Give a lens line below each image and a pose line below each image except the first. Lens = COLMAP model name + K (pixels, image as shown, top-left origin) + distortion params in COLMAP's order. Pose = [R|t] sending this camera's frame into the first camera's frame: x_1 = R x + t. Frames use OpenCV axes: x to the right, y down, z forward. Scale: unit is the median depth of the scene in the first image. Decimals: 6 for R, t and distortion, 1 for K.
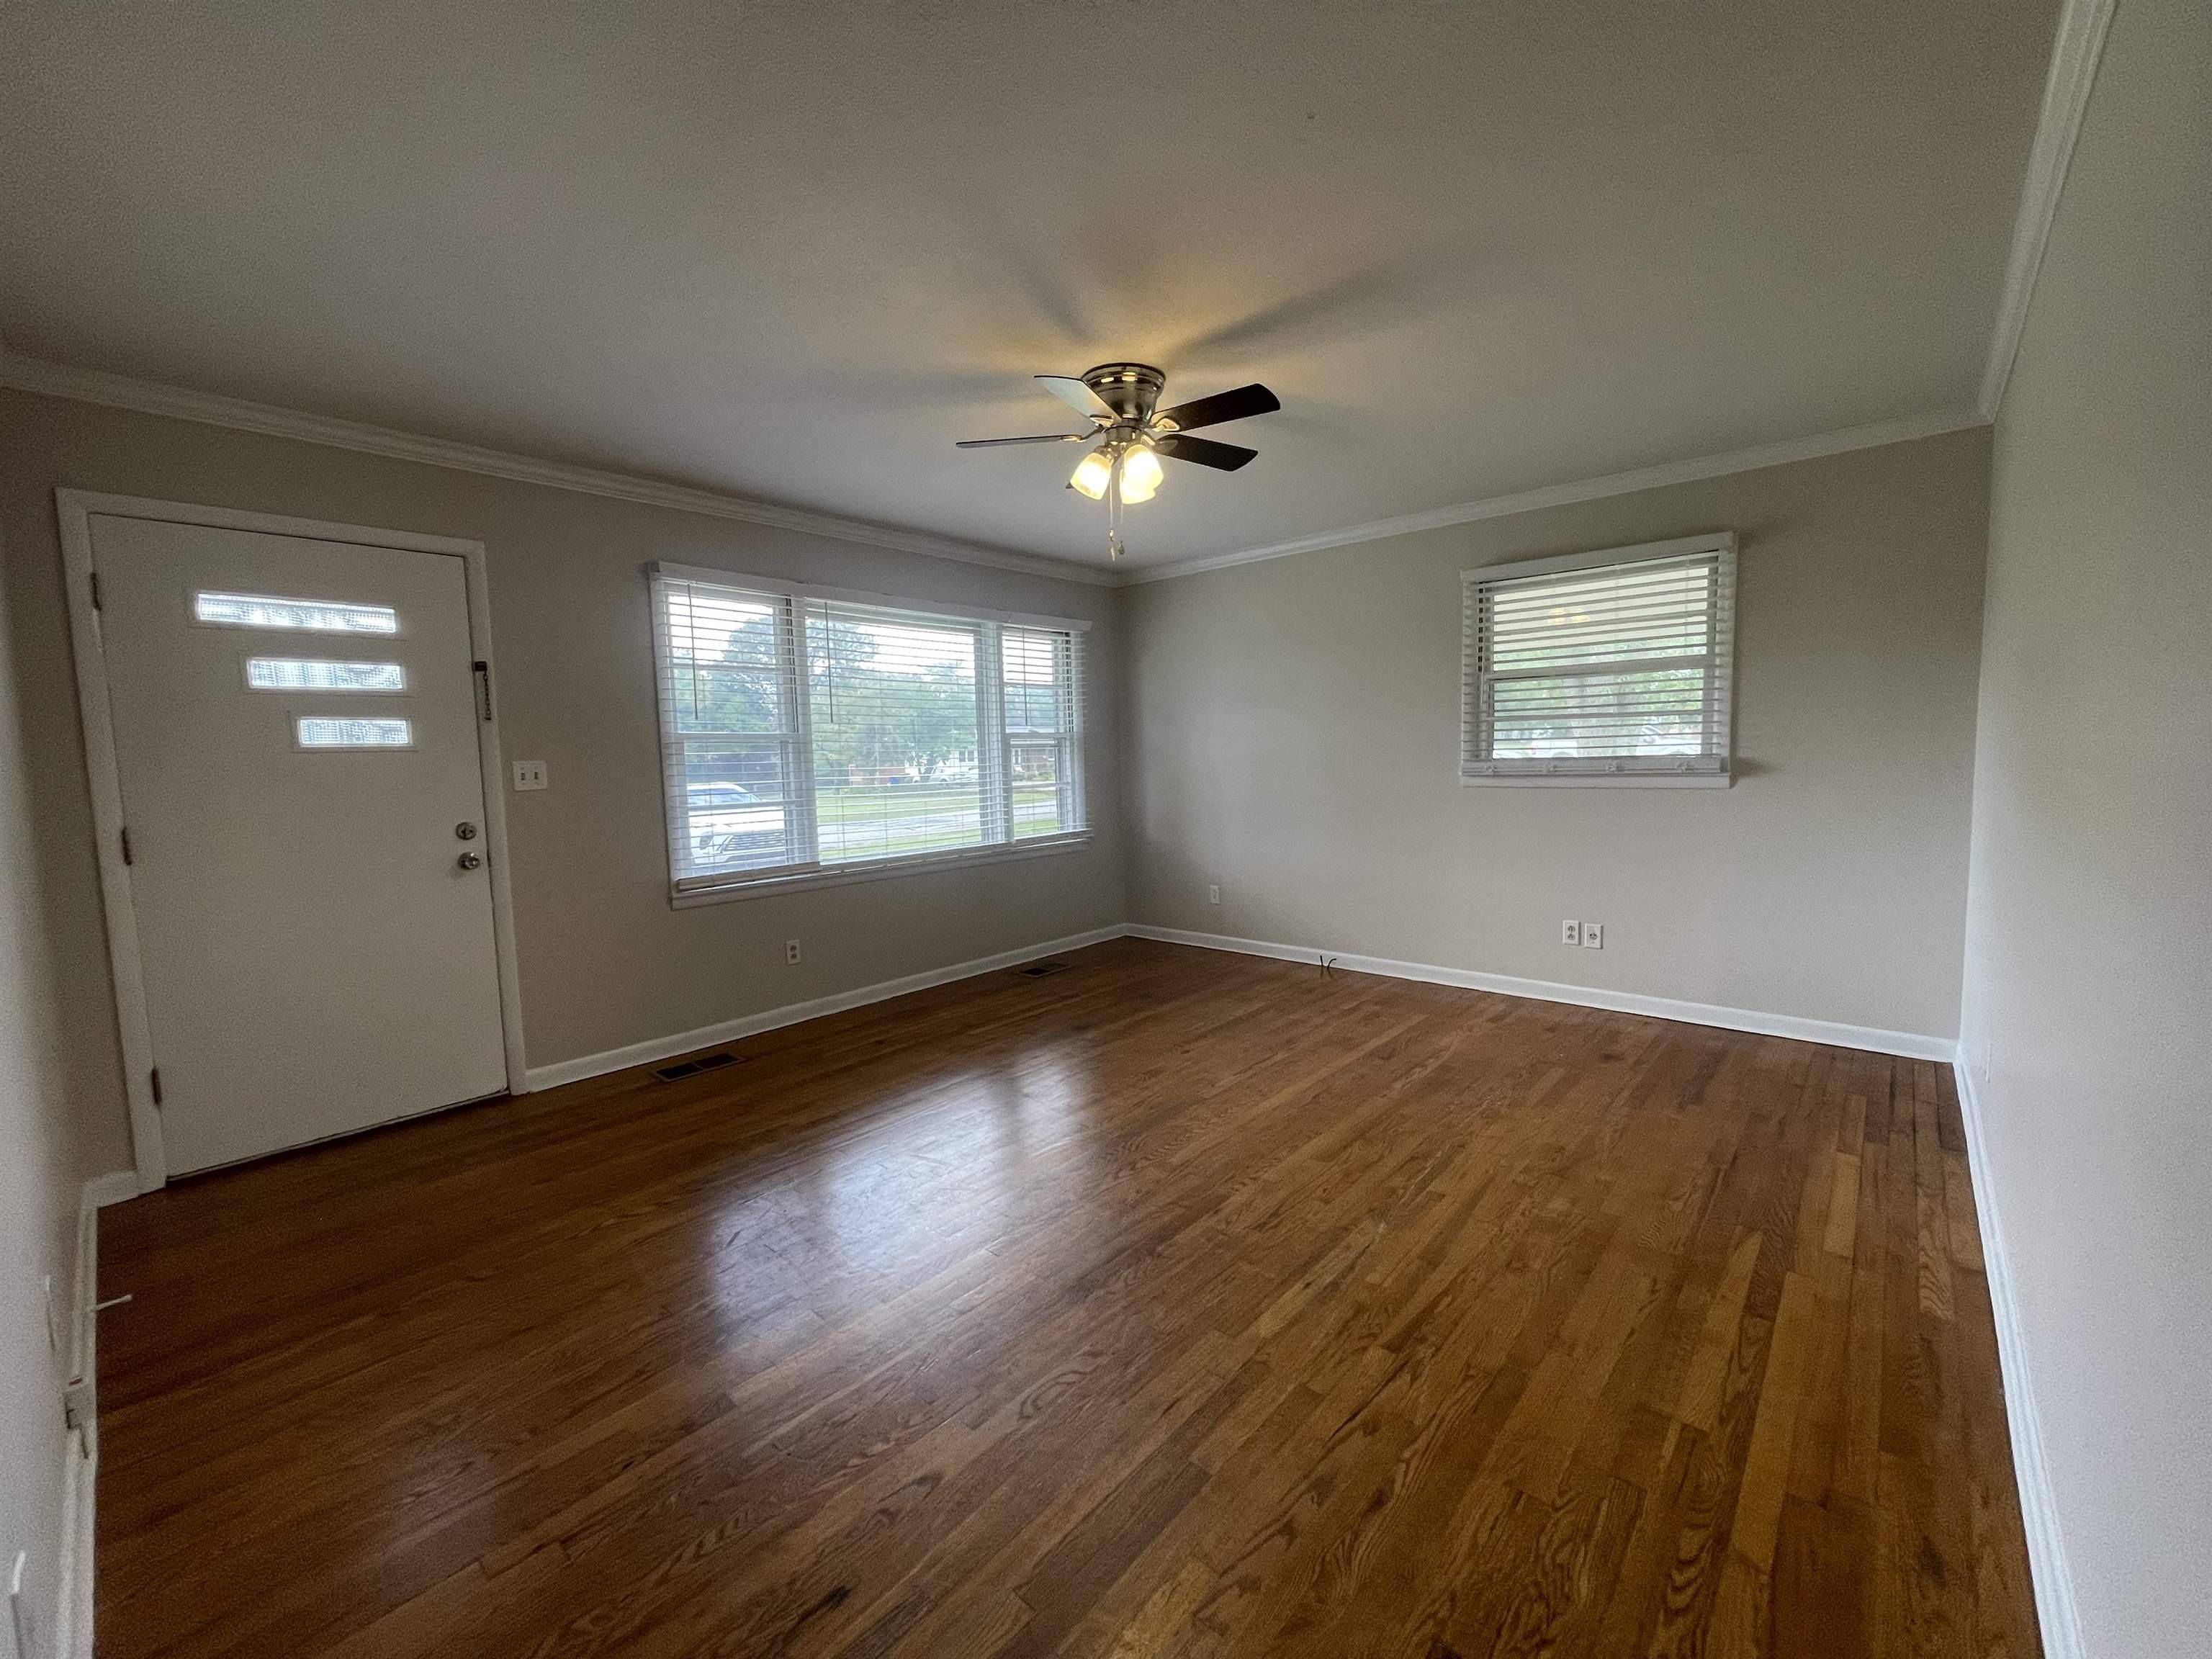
lens RADIAL K [[895.9, 0, 1101.8], [0, 895.9, 814.7], [0, 0, 1]] dist [0.004413, -0.000410]
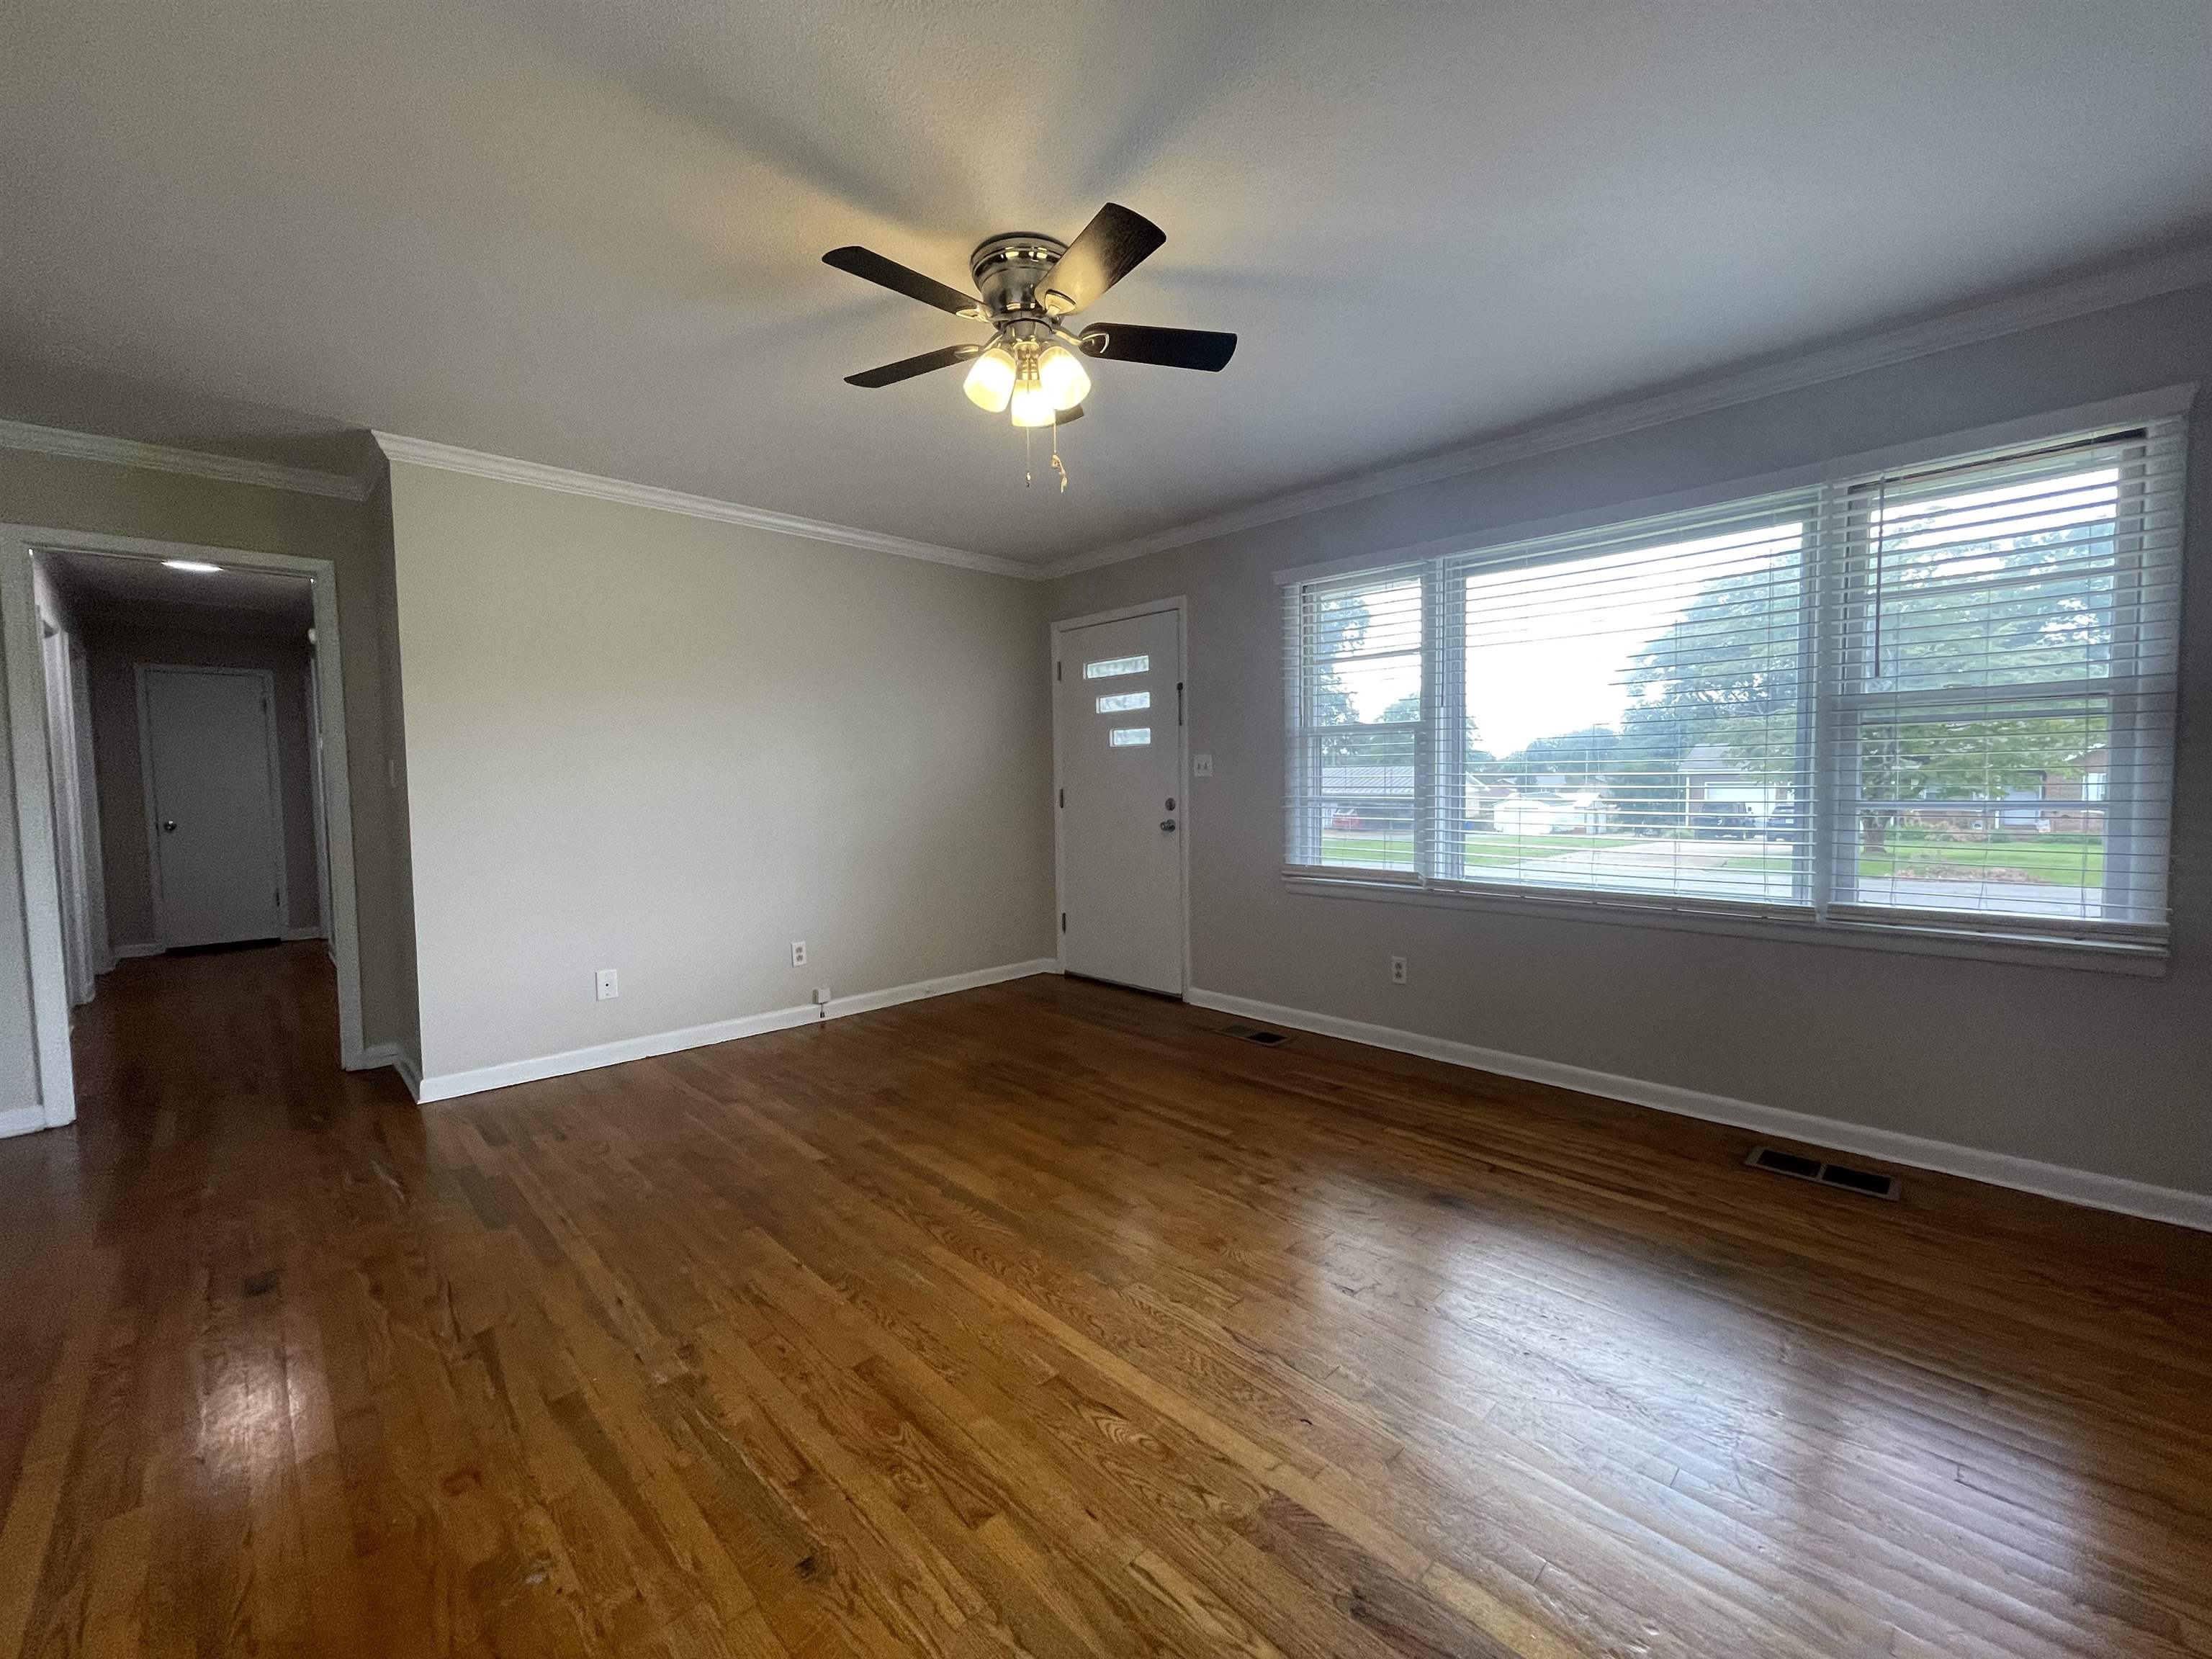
lens RADIAL K [[895.9, 0, 1103.0], [0, 895.9, 826.6], [0, 0, 1]] dist [0.004413, -0.000410]
pose [[-0.075275, 0.080248, -0.993929, 0.644315], [-0.055227, 0.994891, 0.084508, -0.055095], [0.995632, 0.061253, -0.070458, 0.902268]]
